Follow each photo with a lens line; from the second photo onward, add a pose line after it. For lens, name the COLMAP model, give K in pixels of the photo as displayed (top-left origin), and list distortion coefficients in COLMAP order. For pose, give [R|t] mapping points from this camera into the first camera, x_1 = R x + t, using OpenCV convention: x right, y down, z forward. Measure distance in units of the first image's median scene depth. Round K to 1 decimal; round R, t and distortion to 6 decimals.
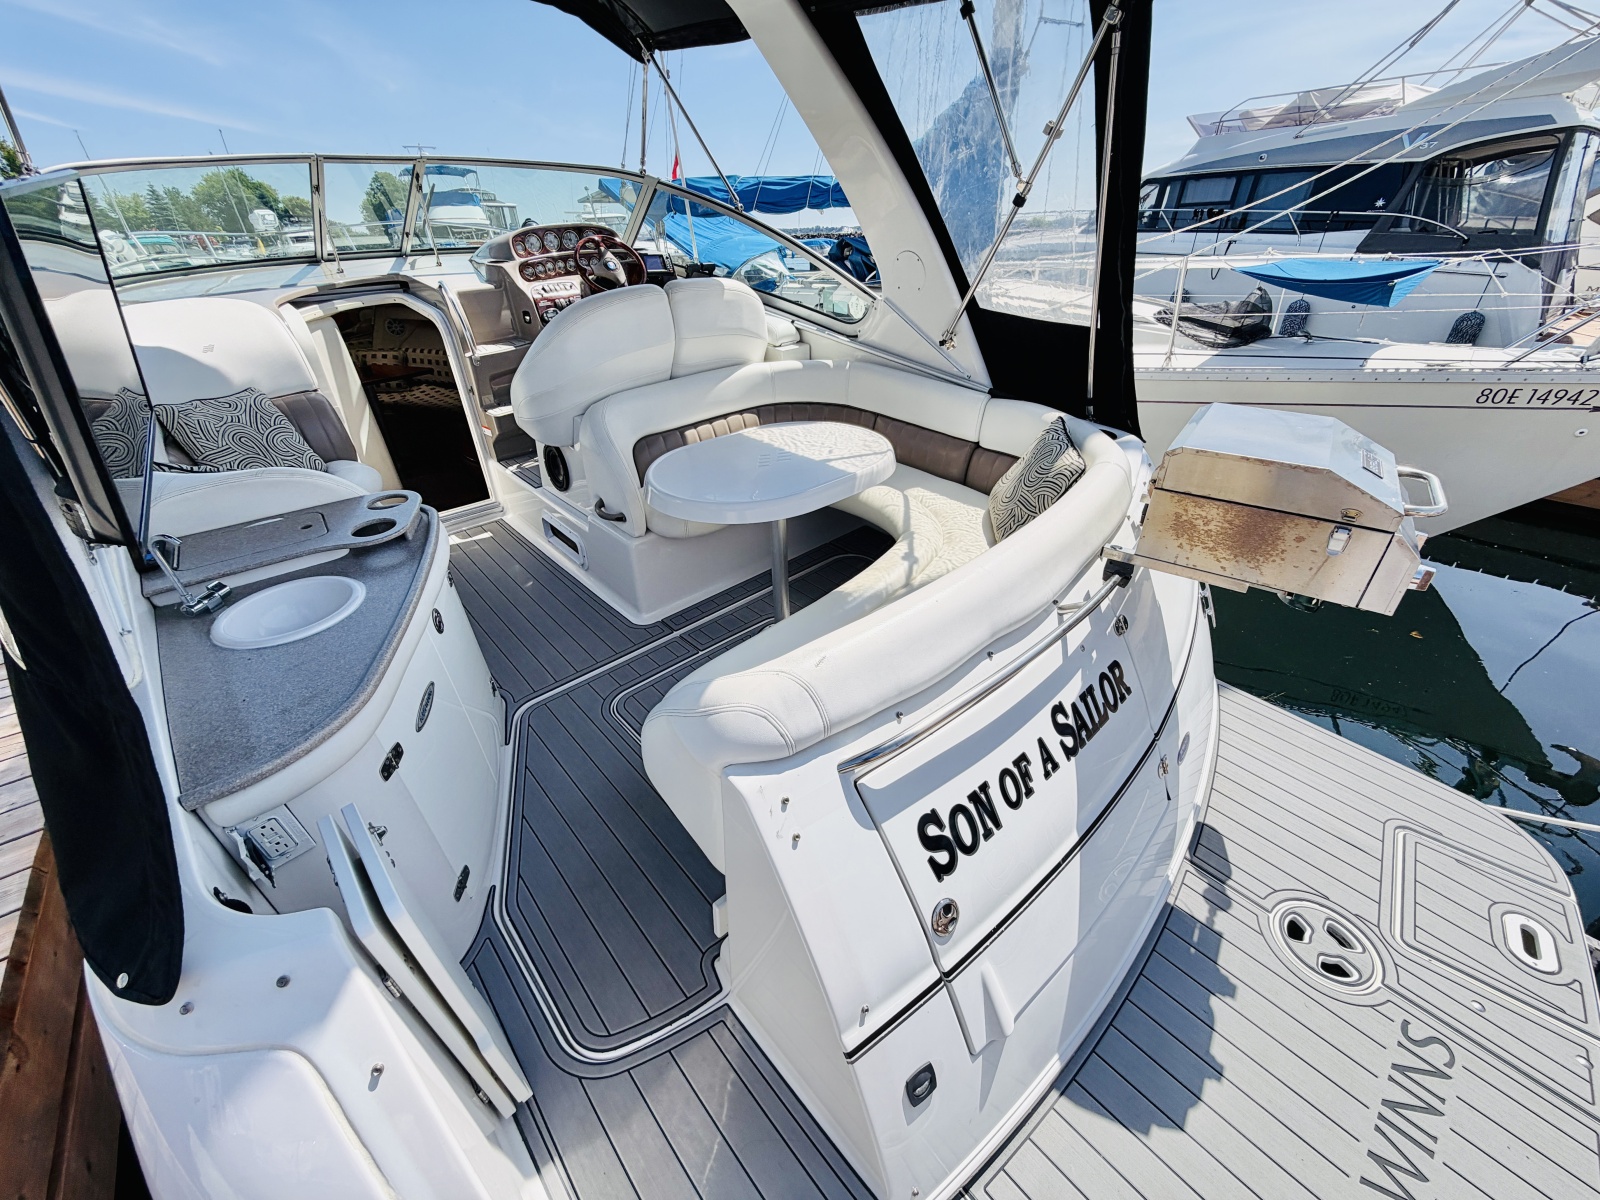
lens RADIAL K [[637.7, 0, 796.5], [0, 637.7, 600.0], [0, 0, 1]] dist [0.002425, -0.000141]
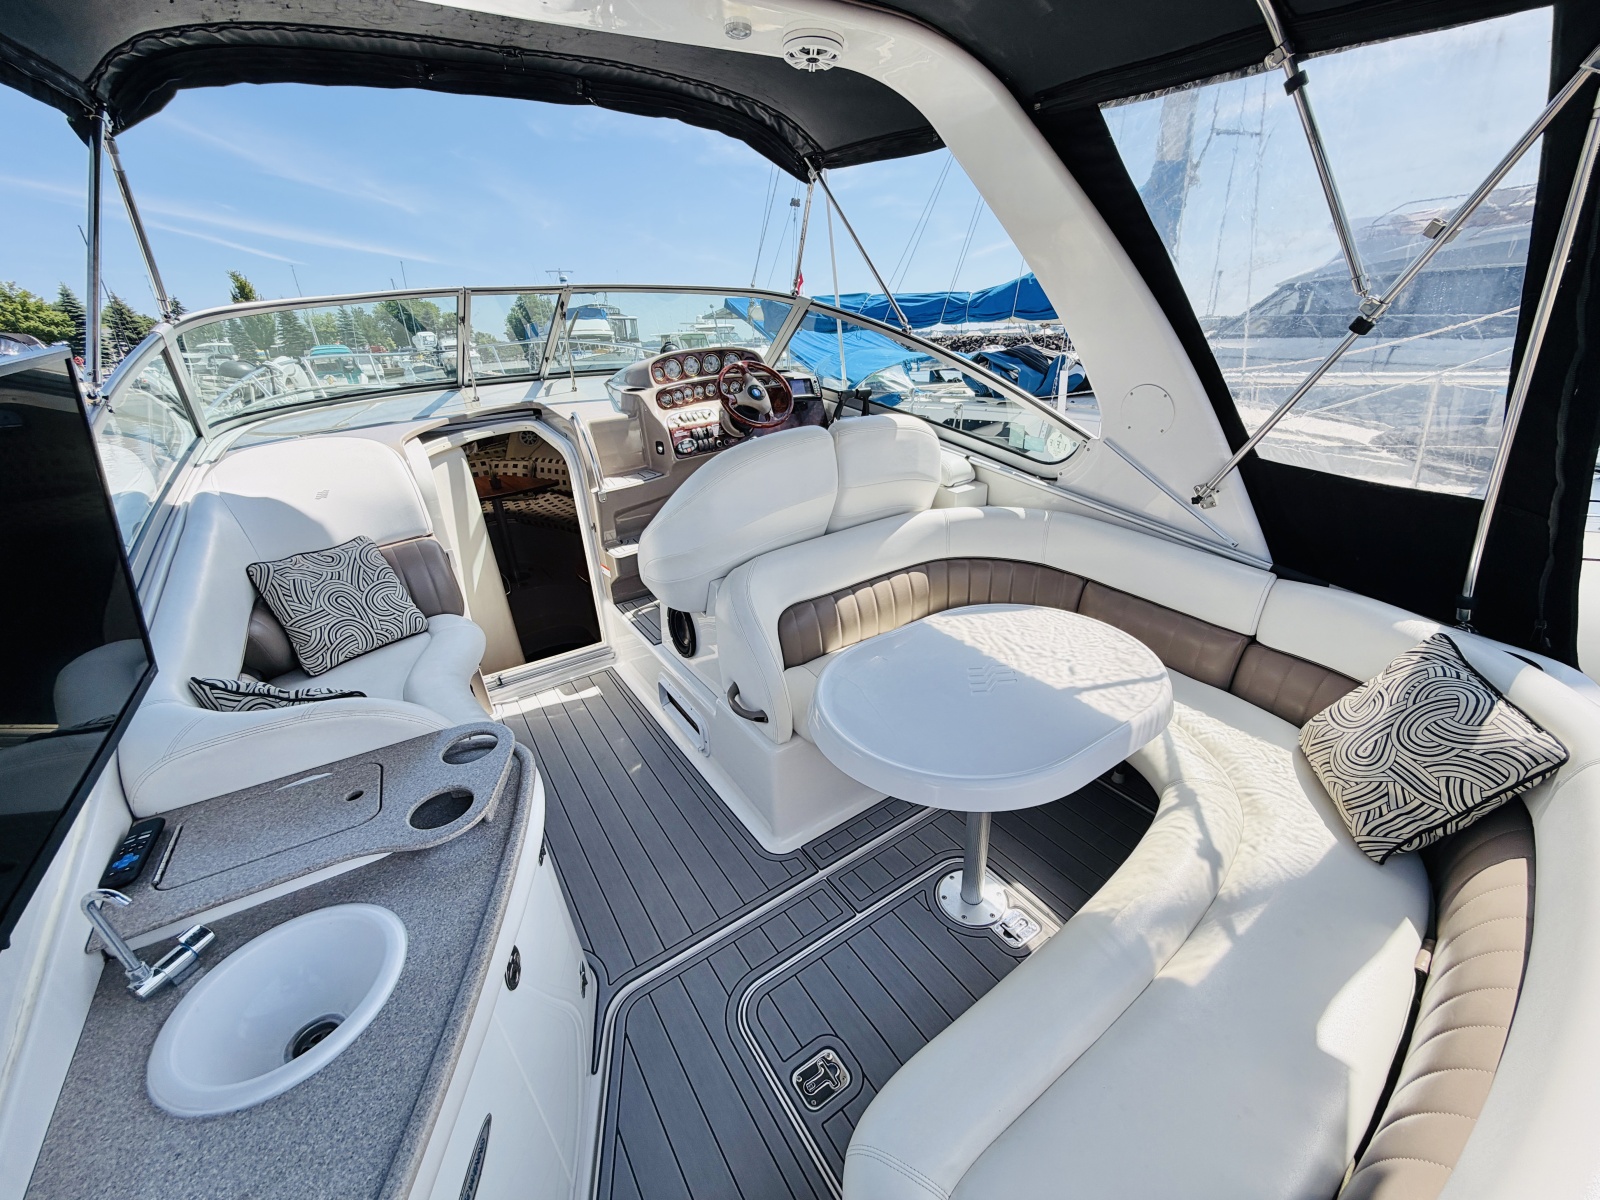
lens RADIAL K [[634.7, 0, 796.4], [0, 634.7, 601.0], [0, 0, 1]] dist [0.000428, 0.000194]
pose [[0.989398, 0.040865, -0.139363, -0.103594], [-0.057847, 0.991079, -0.120068, -0.139389], [0.133213, 0.126857, 0.982935, 0.182467]]
